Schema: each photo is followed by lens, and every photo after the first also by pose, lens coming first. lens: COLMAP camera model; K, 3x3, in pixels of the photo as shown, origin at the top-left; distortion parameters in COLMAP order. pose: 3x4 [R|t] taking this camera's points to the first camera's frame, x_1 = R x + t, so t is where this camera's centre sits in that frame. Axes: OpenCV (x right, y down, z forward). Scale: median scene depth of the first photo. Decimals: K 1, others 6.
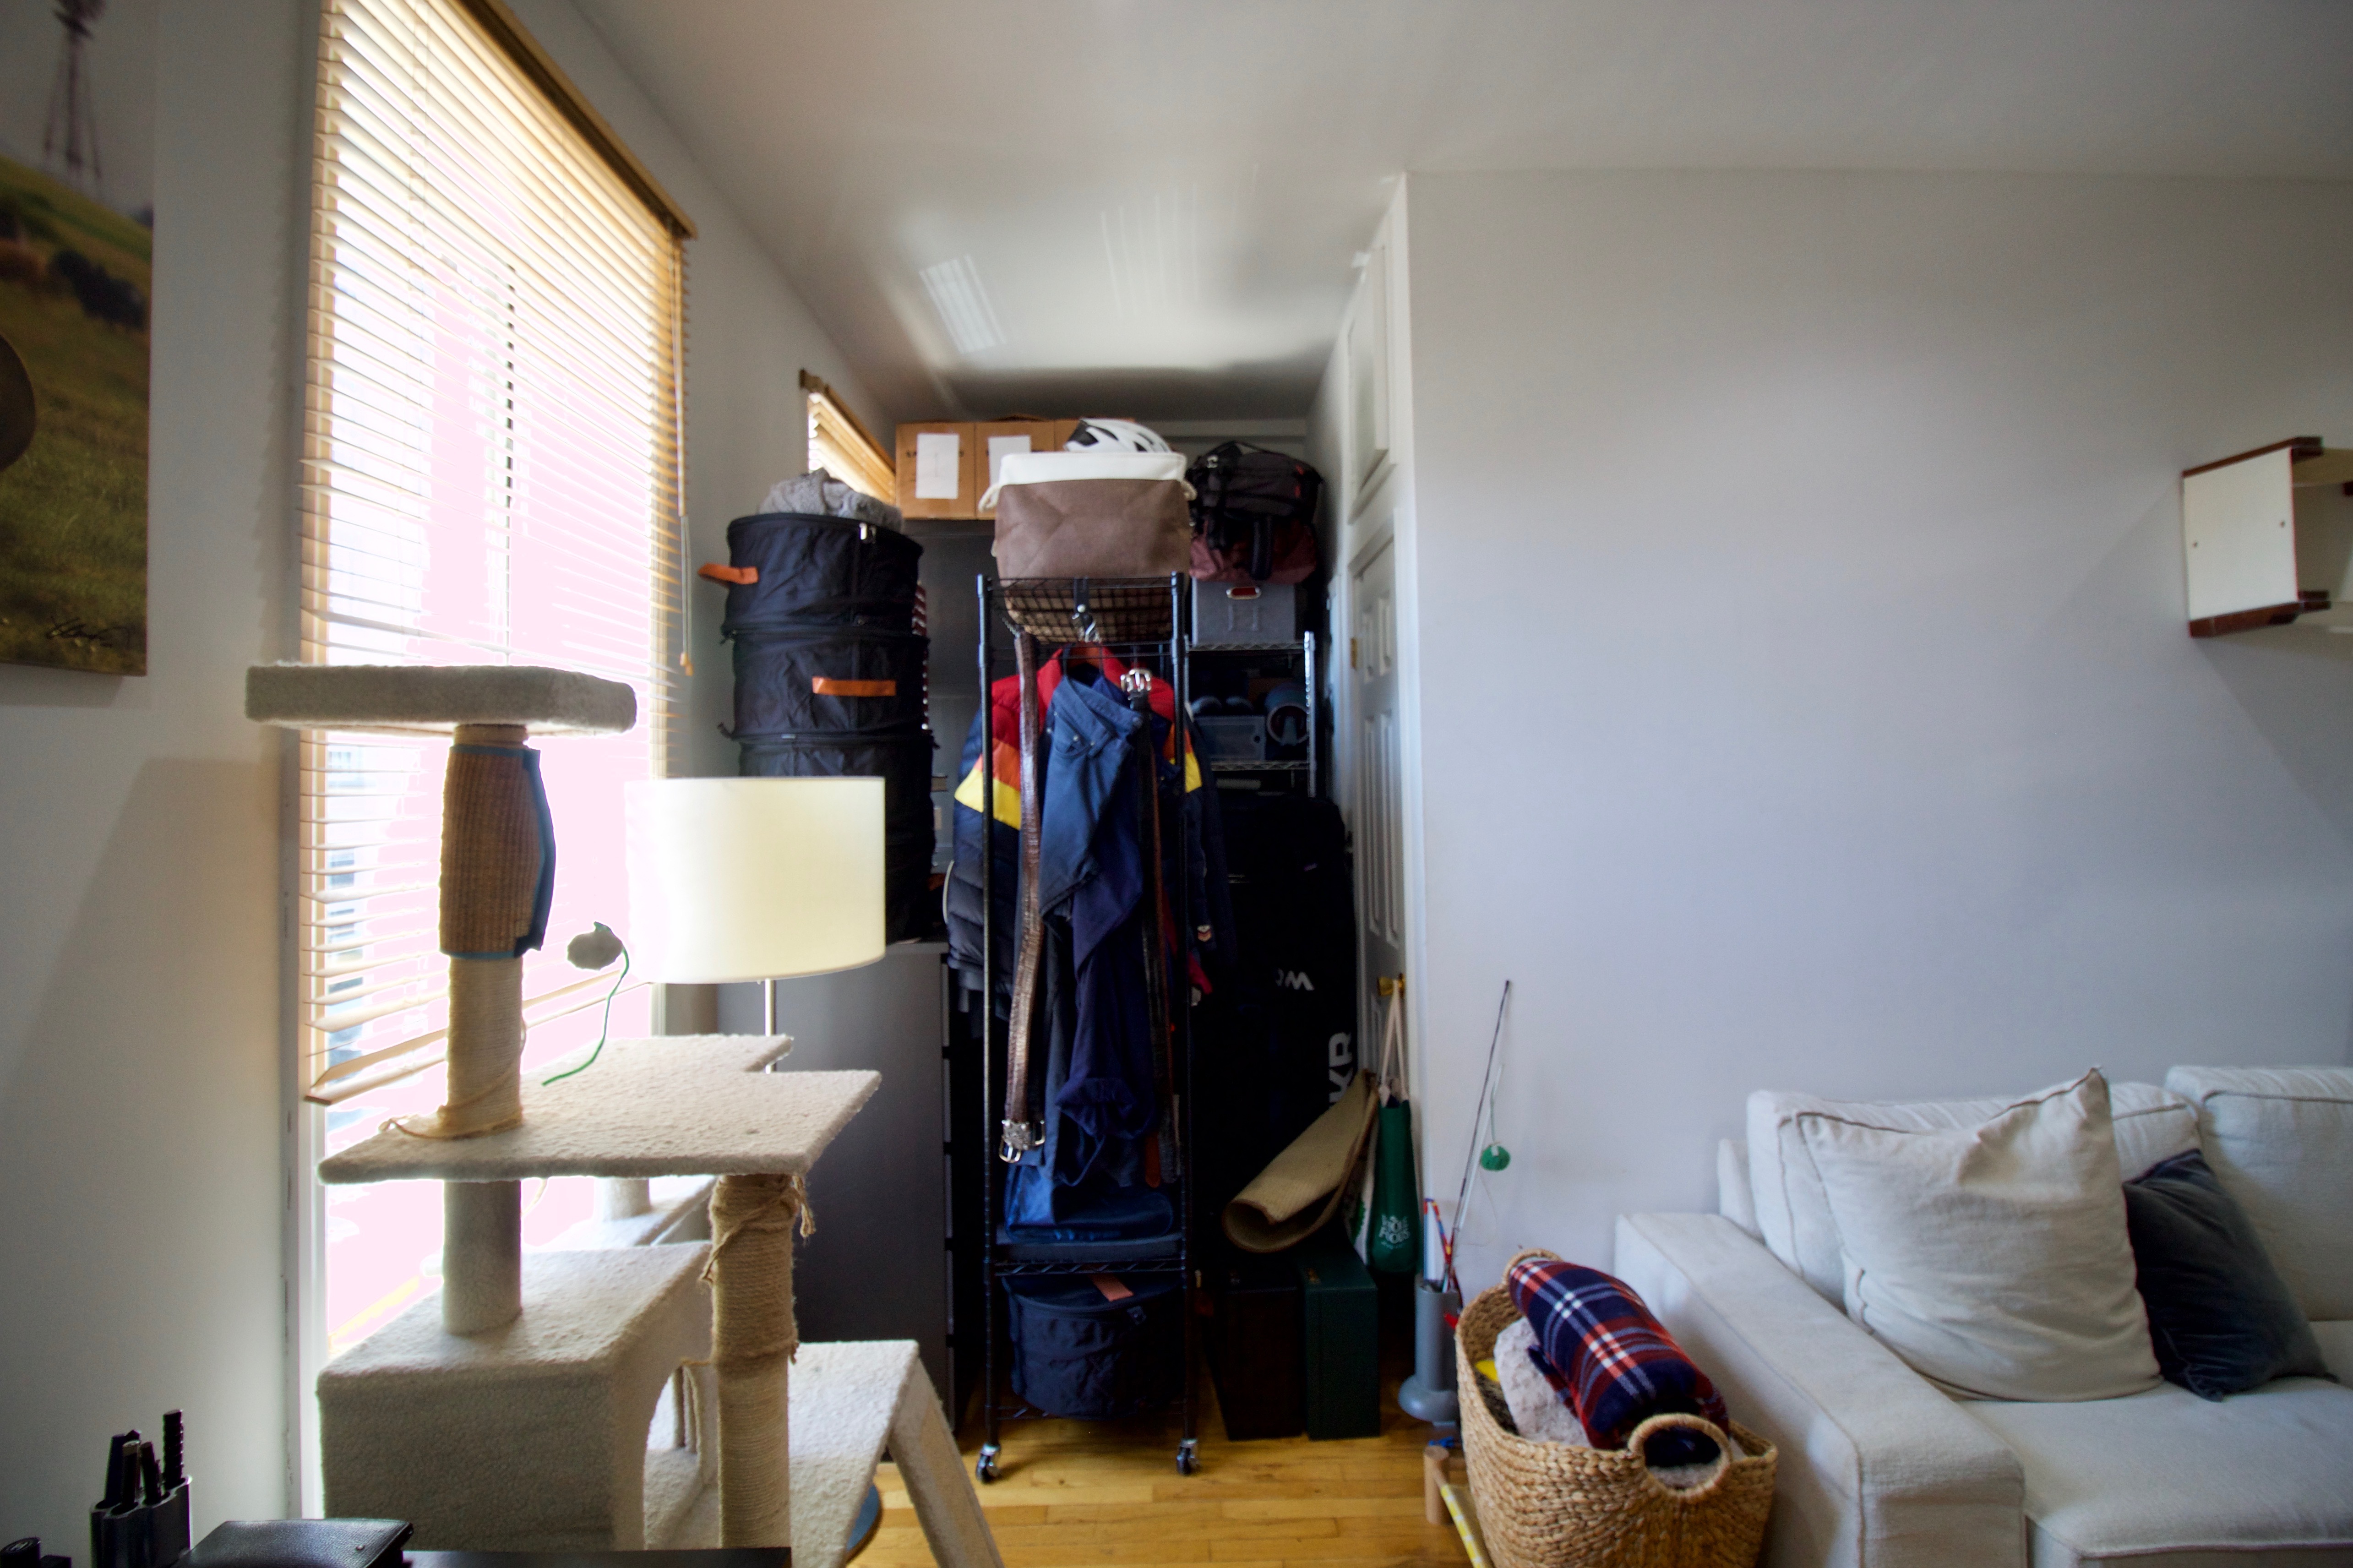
lens RADIAL K [[1092.7, 0, 1176.9], [0, 1092.7, 751.5], [0, 0, 1]] dist [0.002018, -0.014636]
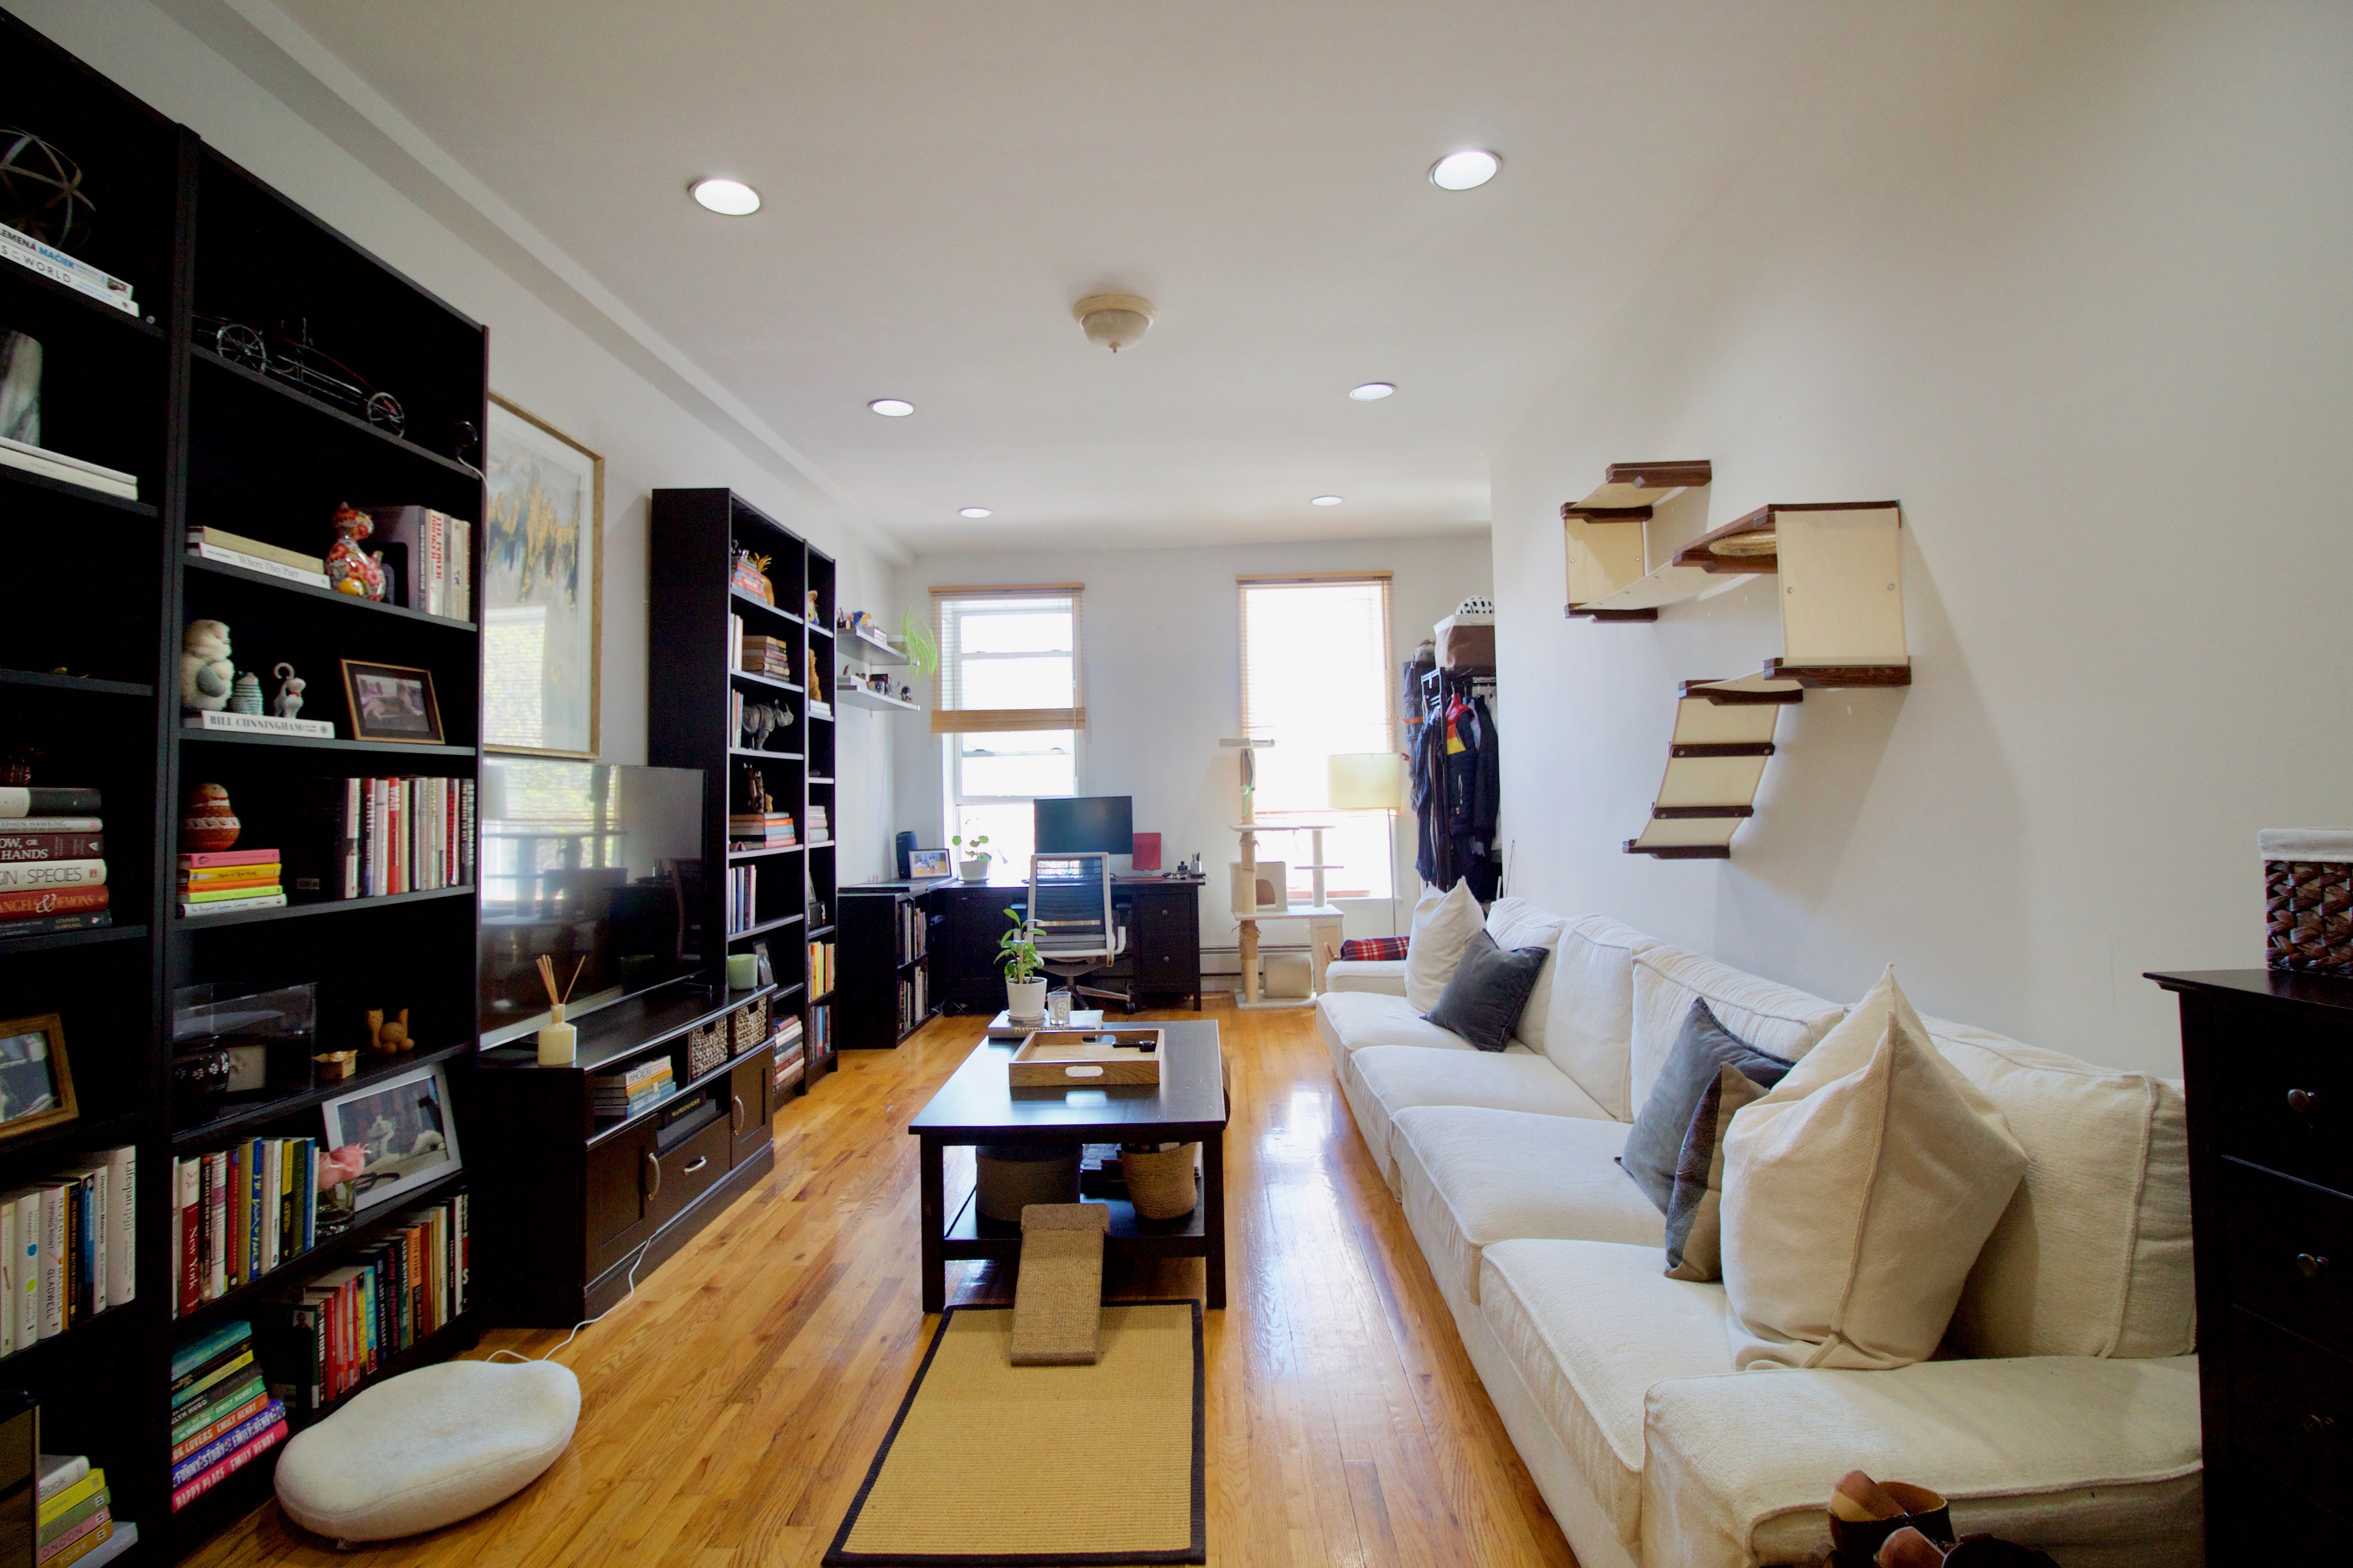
lens RADIAL K [[1096.4, 0, 1179.9], [0, 1096.4, 750.6], [0, 0, 1]] dist [-0.000460, -0.013659]
pose [[-0.032719, -0.030187, -0.999009, 2.590027], [0.048667, 0.998310, -0.031760, 0.081890], [0.998279, -0.049658, -0.031195, 0.478586]]
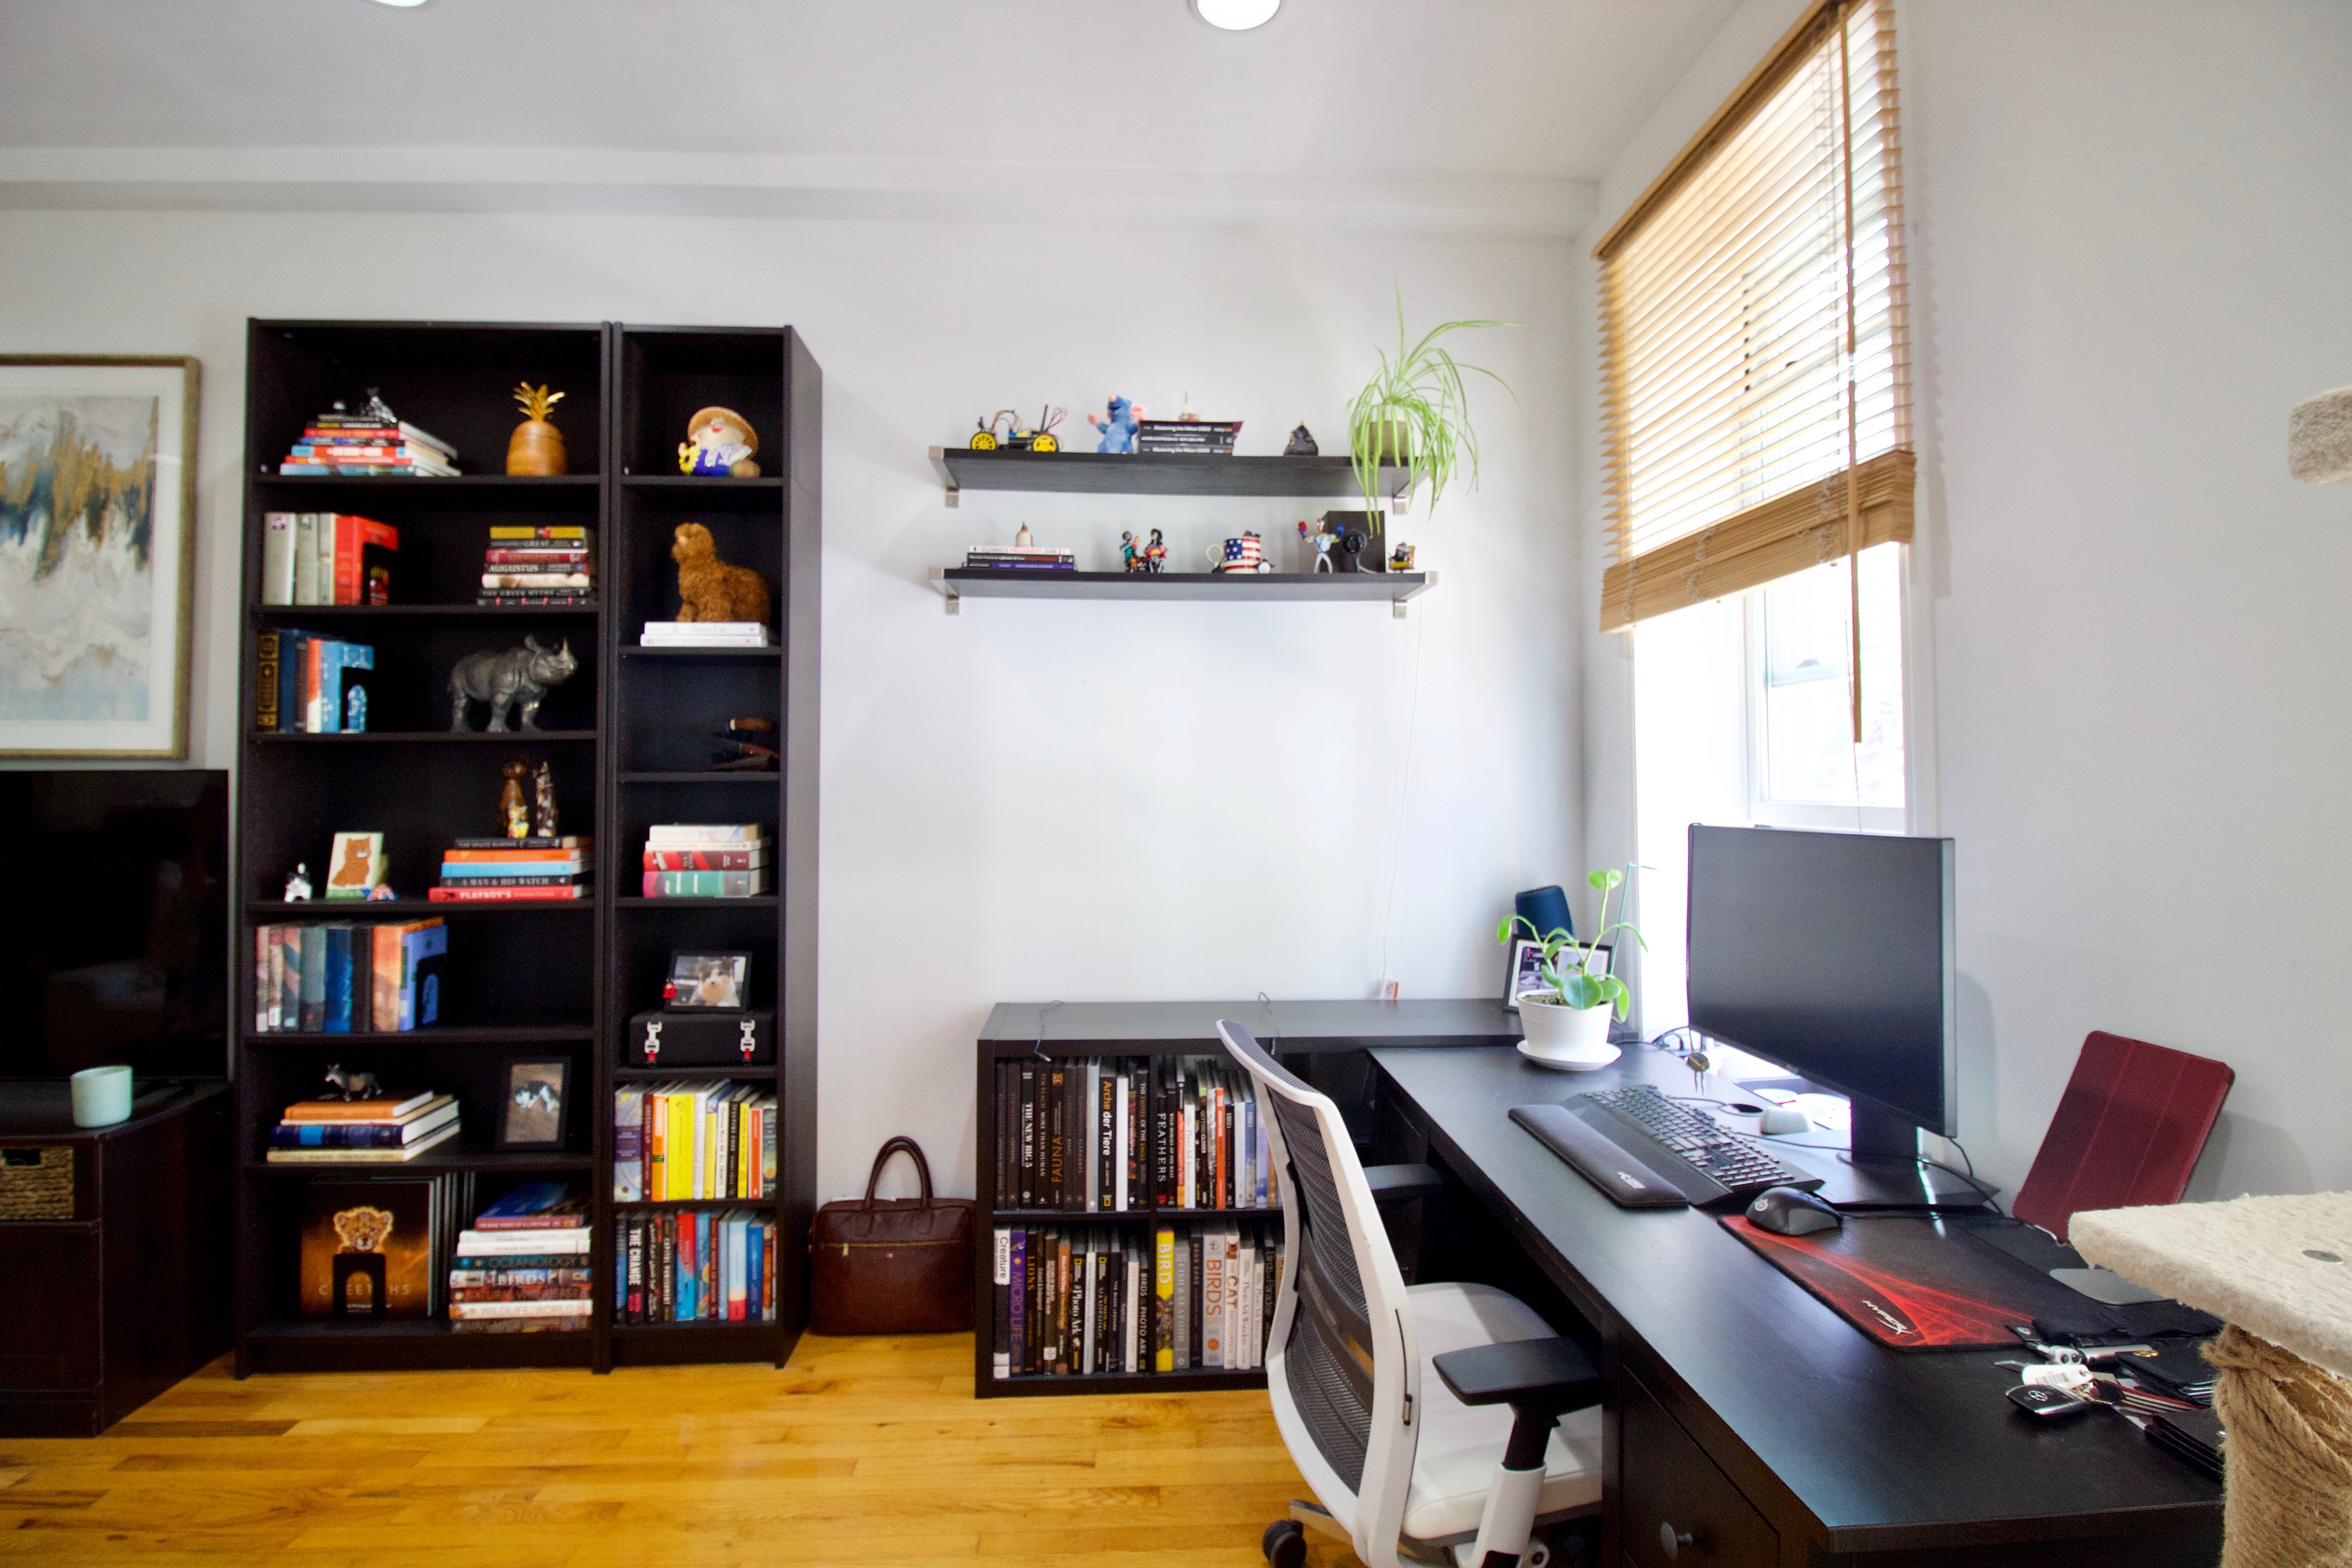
lens RADIAL K [[1092.2, 0, 1179.2], [0, 1092.2, 750.7], [0, 0, 1]] dist [0.001505, -0.015241]
pose [[-0.998863, 0.018194, -0.044062, 0.076383], [0.020685, 0.998174, -0.056753, 0.085176], [0.042949, -0.057600, -0.997415, 0.805664]]
